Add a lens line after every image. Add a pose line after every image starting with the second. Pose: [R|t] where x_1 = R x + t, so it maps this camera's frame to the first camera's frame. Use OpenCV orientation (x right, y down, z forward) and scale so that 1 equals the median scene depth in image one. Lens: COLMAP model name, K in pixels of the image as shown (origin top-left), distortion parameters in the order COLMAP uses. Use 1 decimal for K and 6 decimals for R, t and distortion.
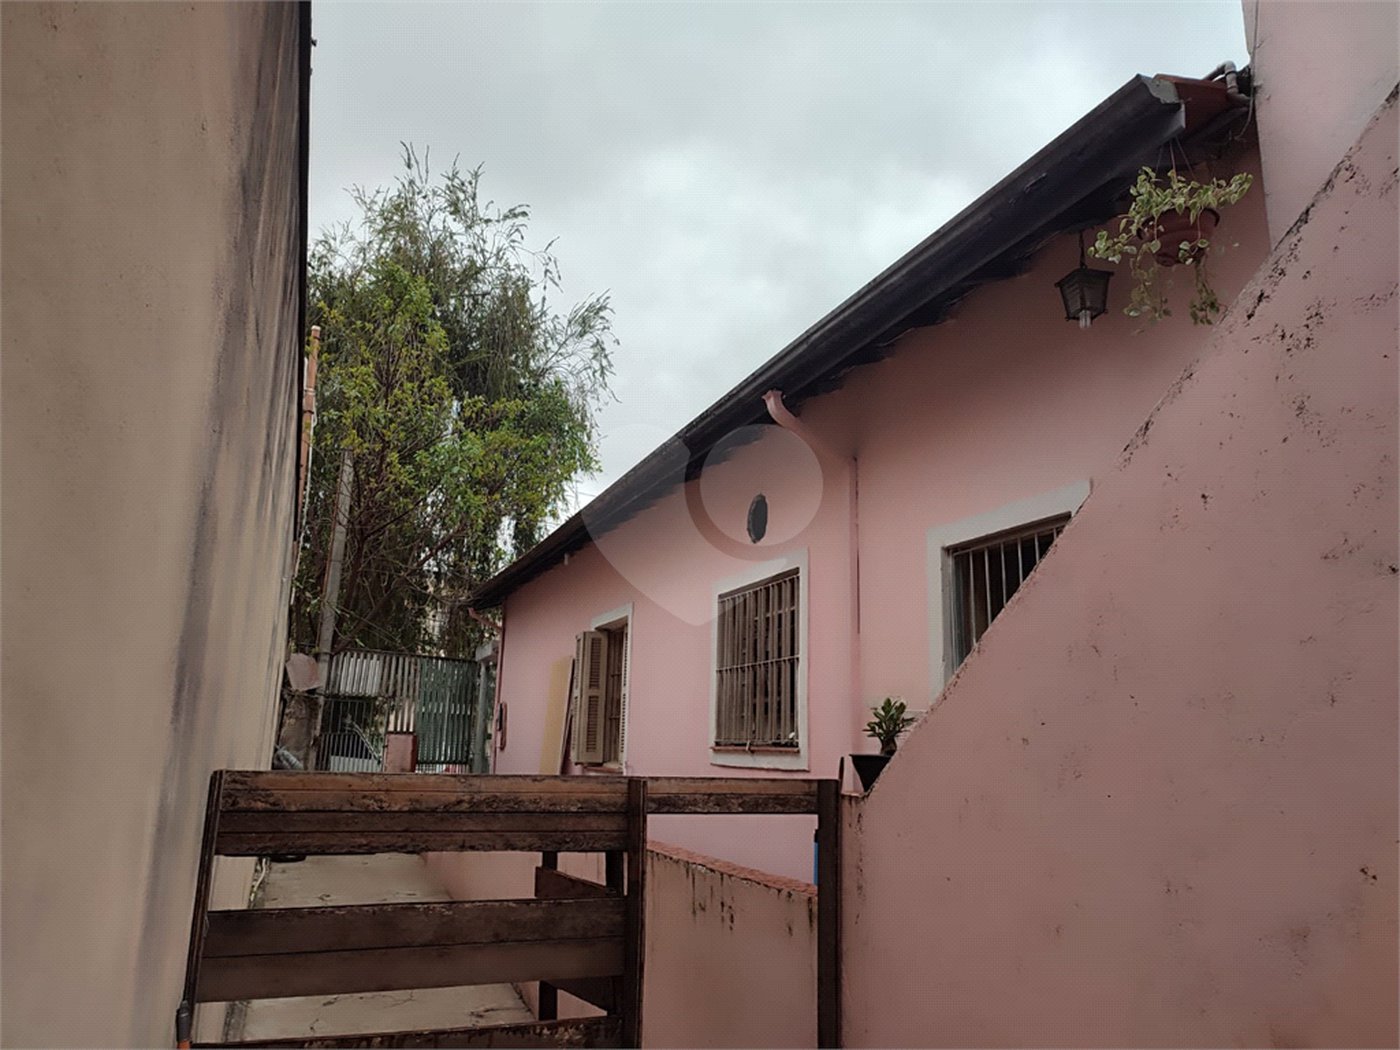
lens RADIAL K [[1004.9, 0, 702.8], [0, 1004.9, 525.7], [0, 0, 1]] dist [0.034860, -0.028732]
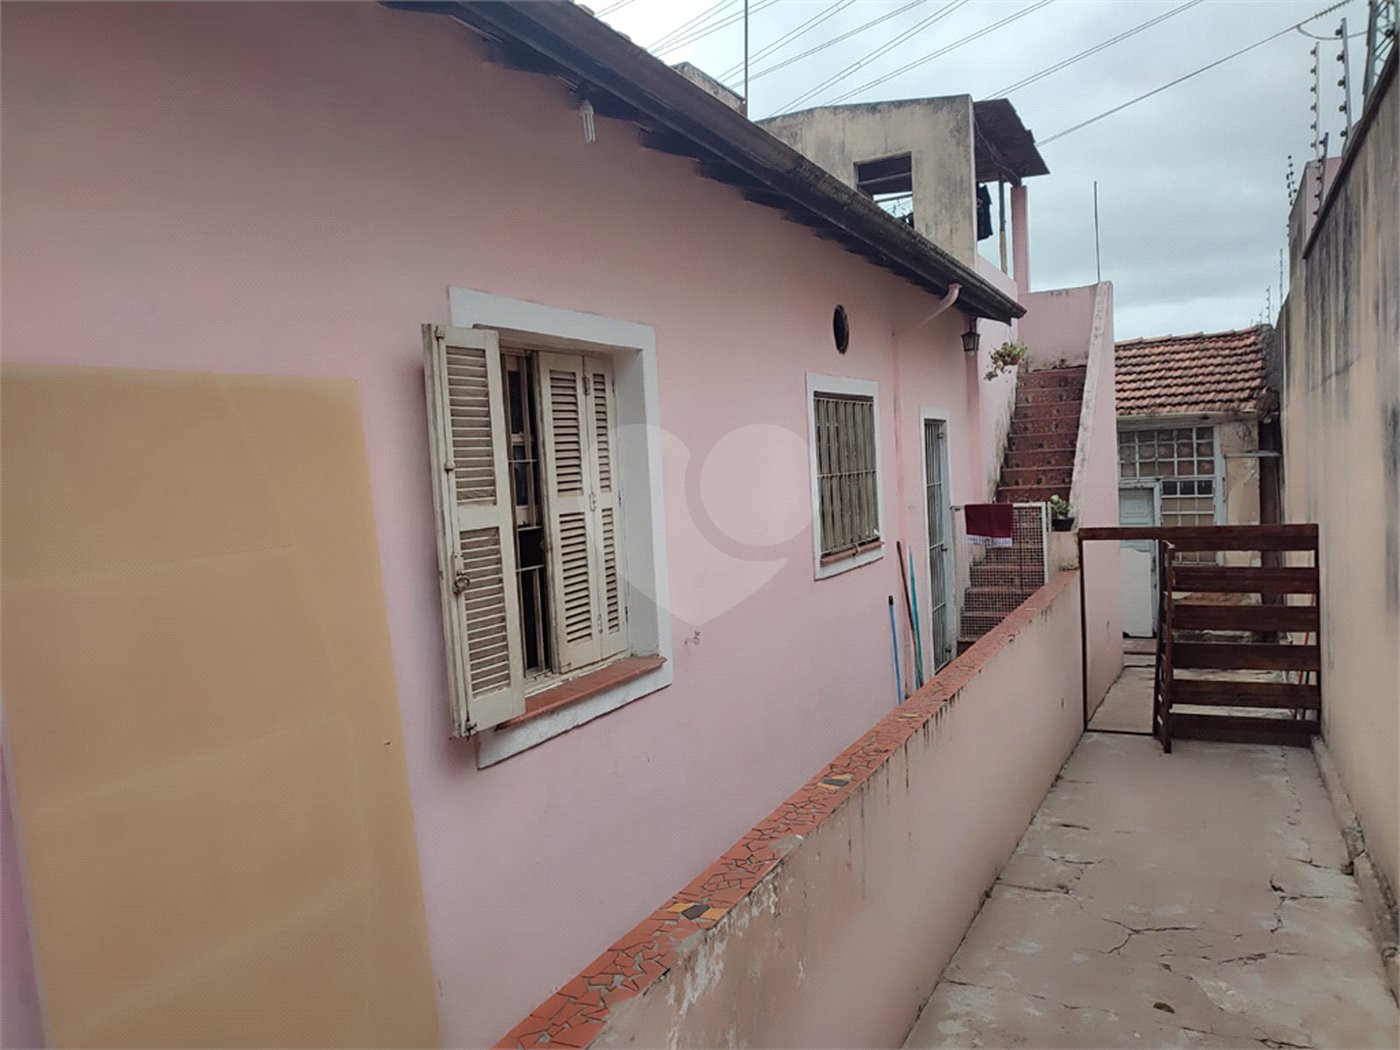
lens RADIAL K [[1004.9, 0, 702.8], [0, 1004.9, 525.7], [0, 0, 1]] dist [0.034860, -0.028732]
pose [[-0.661953, -0.033023, 0.748817, -0.739154], [-0.122018, 0.990450, -0.064184, 0.323384], [-0.739547, -0.133856, -0.659661, 2.090375]]
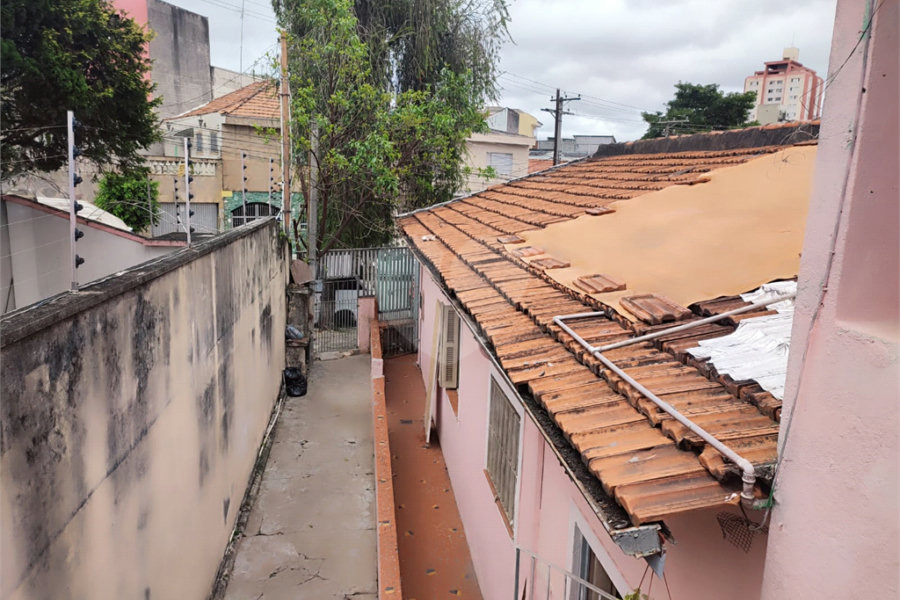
lens RADIAL K [[645.6, 0, 453.8], [0, 645.6, 301.8], [0, 0, 1]] dist [0.032309, -0.027433]
pose [[0.969842, 0.055755, -0.237272, 0.223961], [0.040071, 0.923765, 0.380859, -0.478250], [0.240418, -0.378880, 0.893671, 0.269190]]
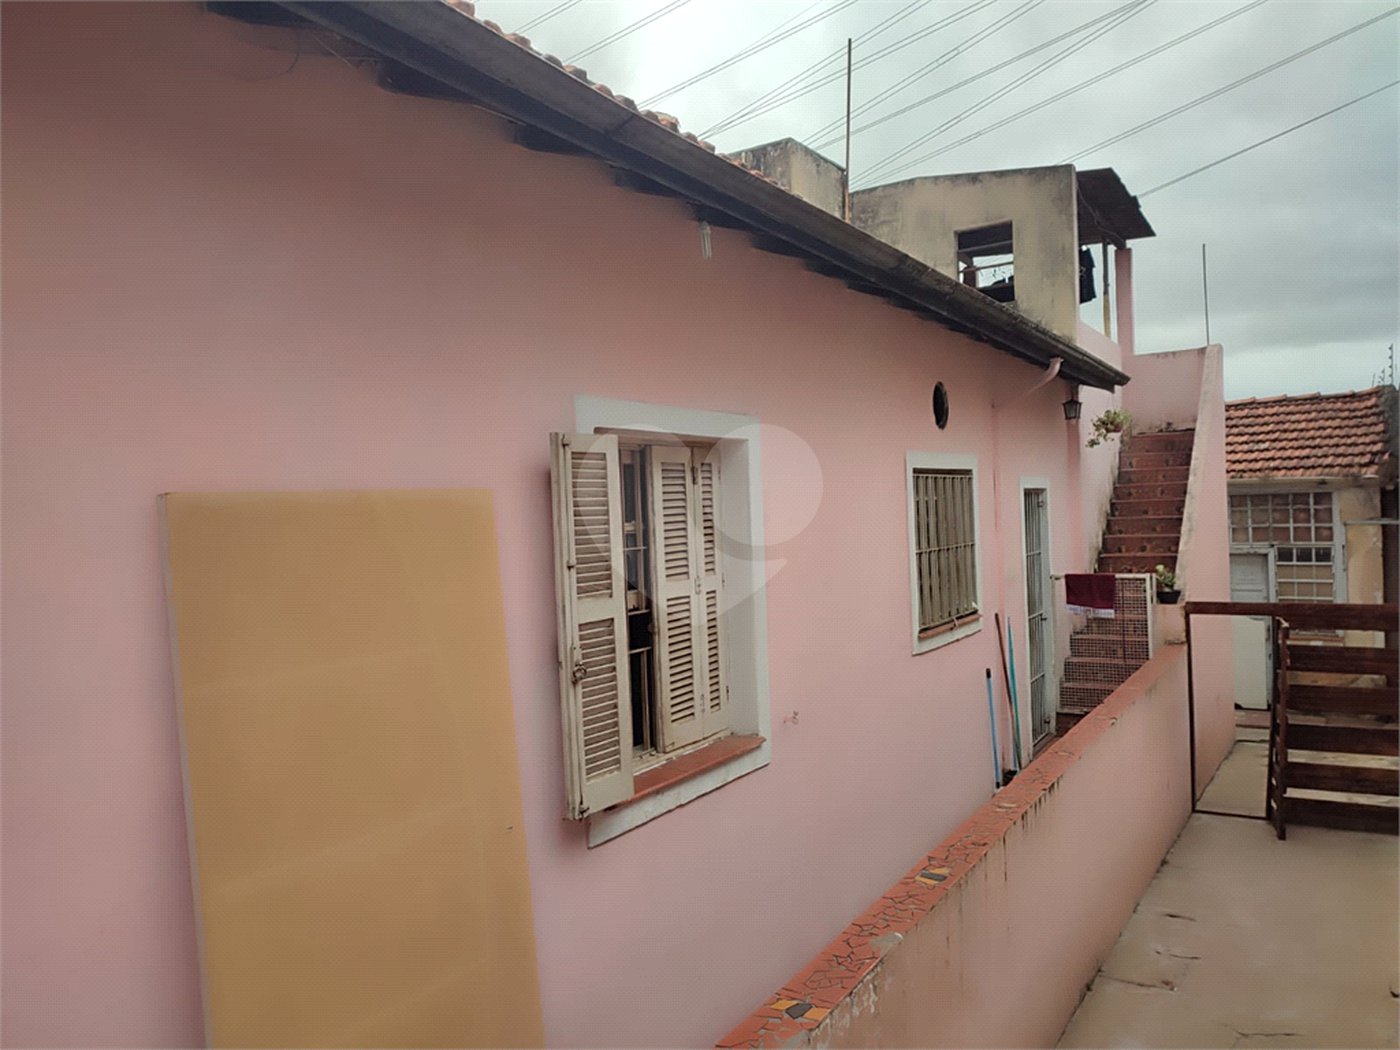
lens RADIAL K [[1010.1, 0, 707.6], [0, 1010.1, 524.7], [0, 0, 1]] dist [0.045274, -0.038093]
pose [[-0.596173, -0.011265, 0.802777, -0.757868], [-0.147514, 0.984416, -0.095736, 0.294392], [-0.789187, -0.175496, -0.588544, 2.124834]]
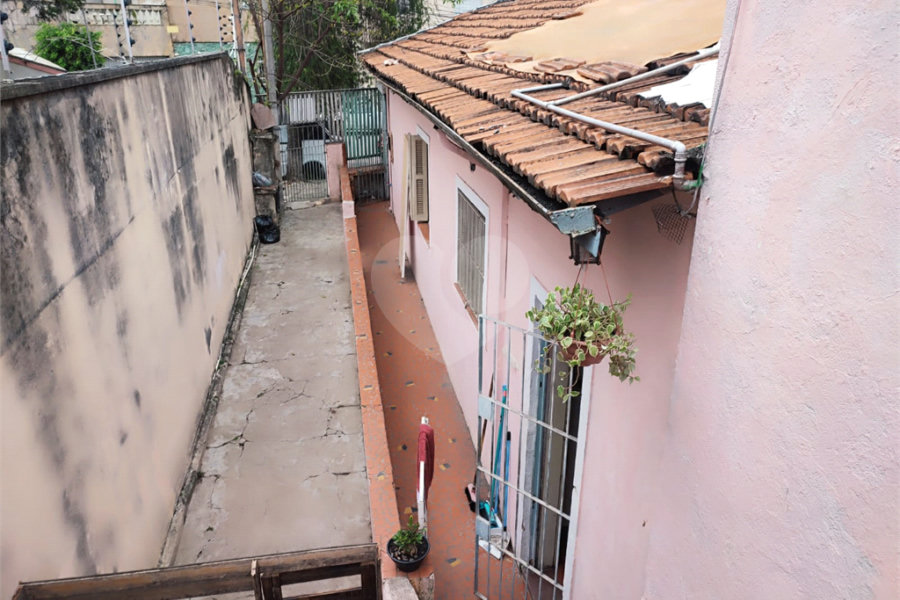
lens RADIAL K [[645.6, 0, 453.8], [0, 645.6, 301.8], [0, 0, 1]] dist [0.032309, -0.027433]
pose [[0.979432, 0.058241, -0.193185, 0.250303], [0.062081, 0.824009, 0.563165, -0.398112], [0.191985, -0.563575, 0.803446, 0.223789]]
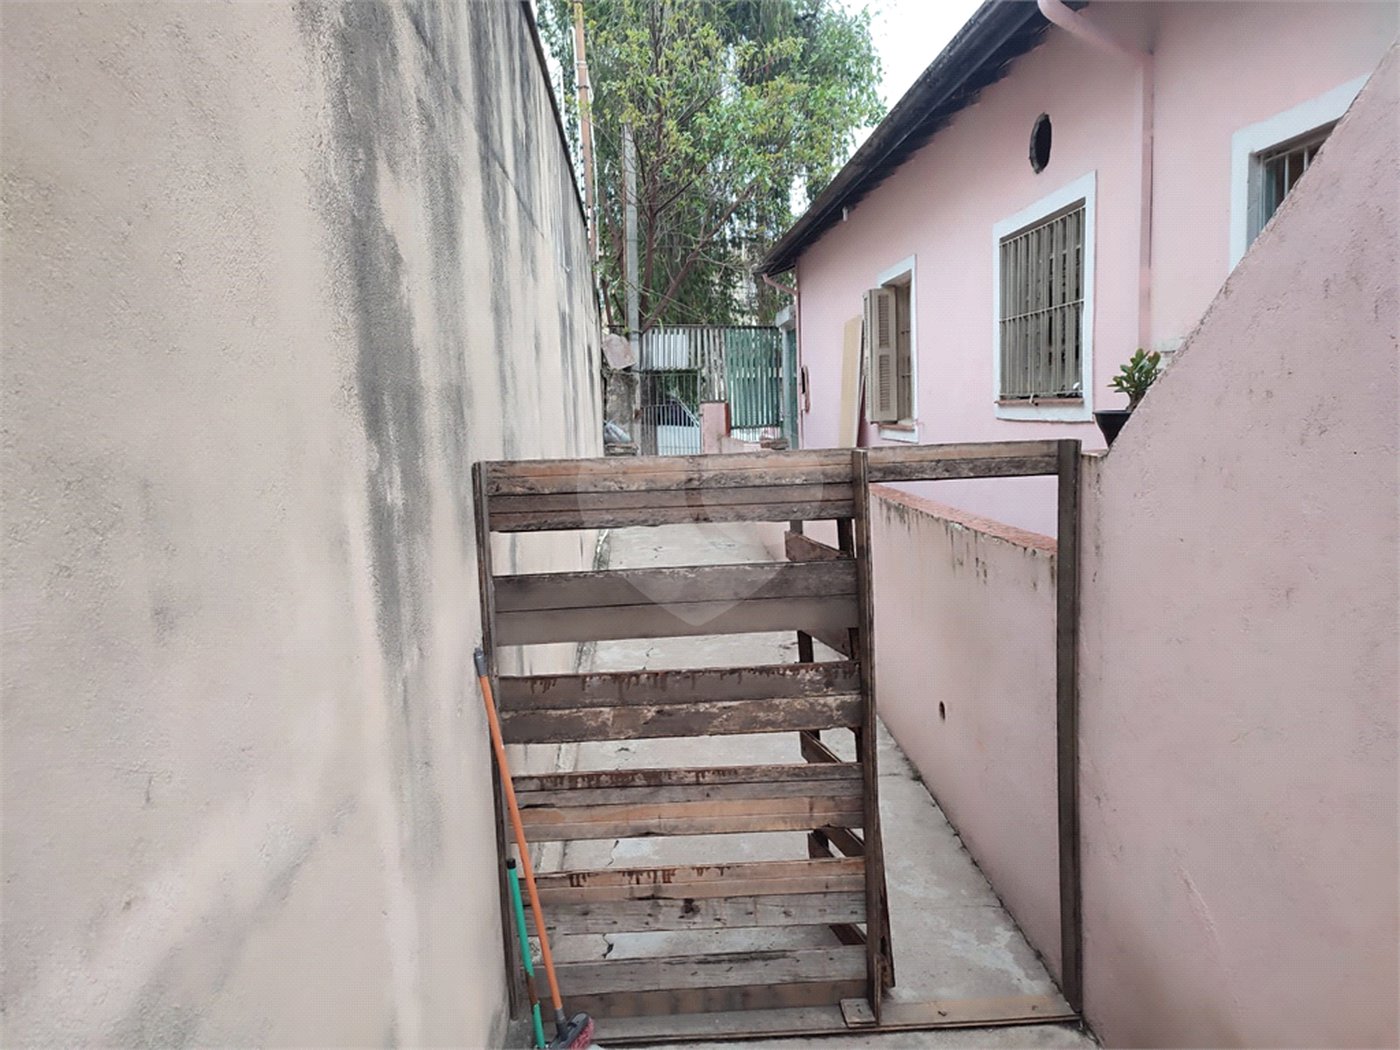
lens RADIAL K [[1007.9, 0, 700.0], [0, 1007.9, 525.0], [0, 0, 1]] dist [-0.000128, 0.000330]
pose [[0.947688, -0.024496, -0.318258, 0.054883], [0.128475, 0.941996, 0.310060, -0.005638], [0.292203, -0.334728, 0.895865, 0.015107]]
